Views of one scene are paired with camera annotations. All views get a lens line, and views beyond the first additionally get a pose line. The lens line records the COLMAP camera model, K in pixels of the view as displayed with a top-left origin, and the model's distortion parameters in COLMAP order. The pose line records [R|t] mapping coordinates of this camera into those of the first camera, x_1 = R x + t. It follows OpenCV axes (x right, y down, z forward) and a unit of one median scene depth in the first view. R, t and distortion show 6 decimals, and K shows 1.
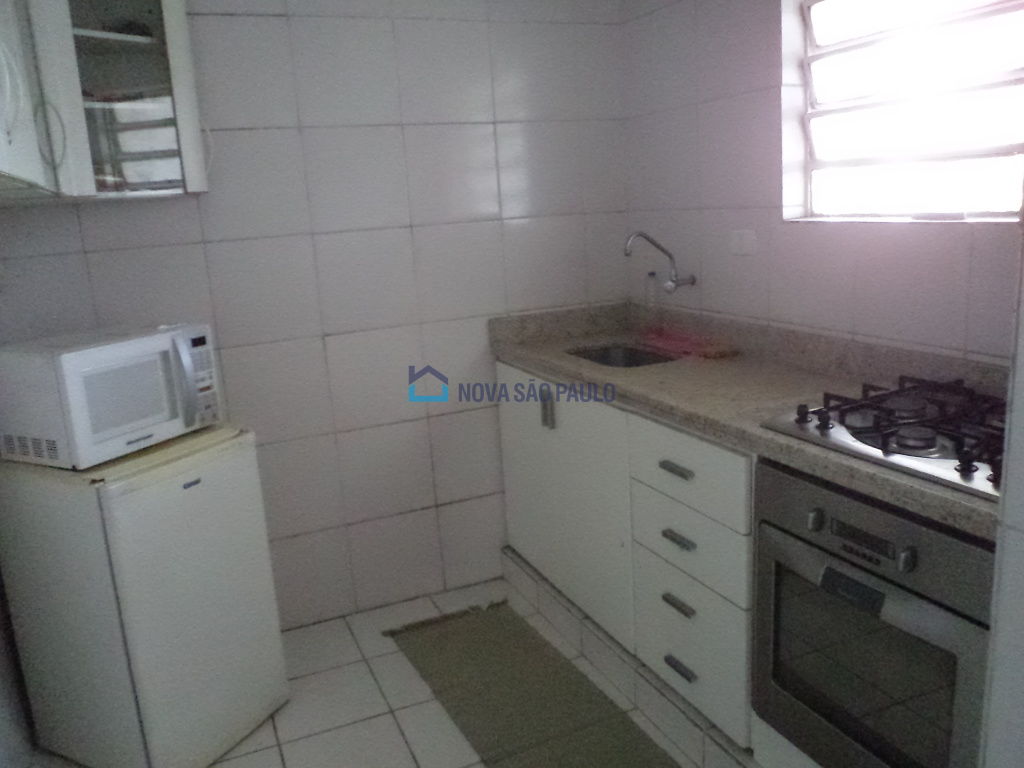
lens RADIAL K [[829.1, 0, 512.0], [0, 829.1, 384.0], [0, 0, 1]] dist [0.003055, 0.003796]
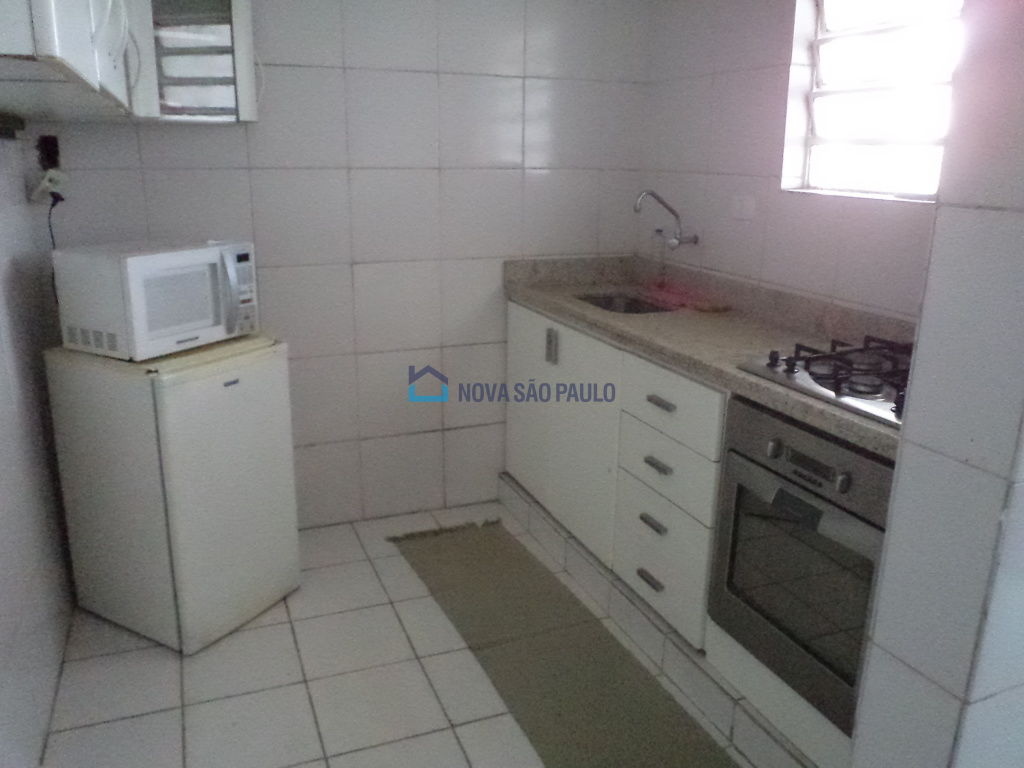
lens RADIAL K [[840.6, 0, 512.0], [0, 840.6, 384.0], [0, 0, 1]] dist [-0.002096, 0.004627]
pose [[0.996816, 0.079715, -0.002041, -0.003802], [-0.079505, 0.995507, 0.051437, 0.030038], [0.006132, -0.051111, 0.998674, -0.125791]]
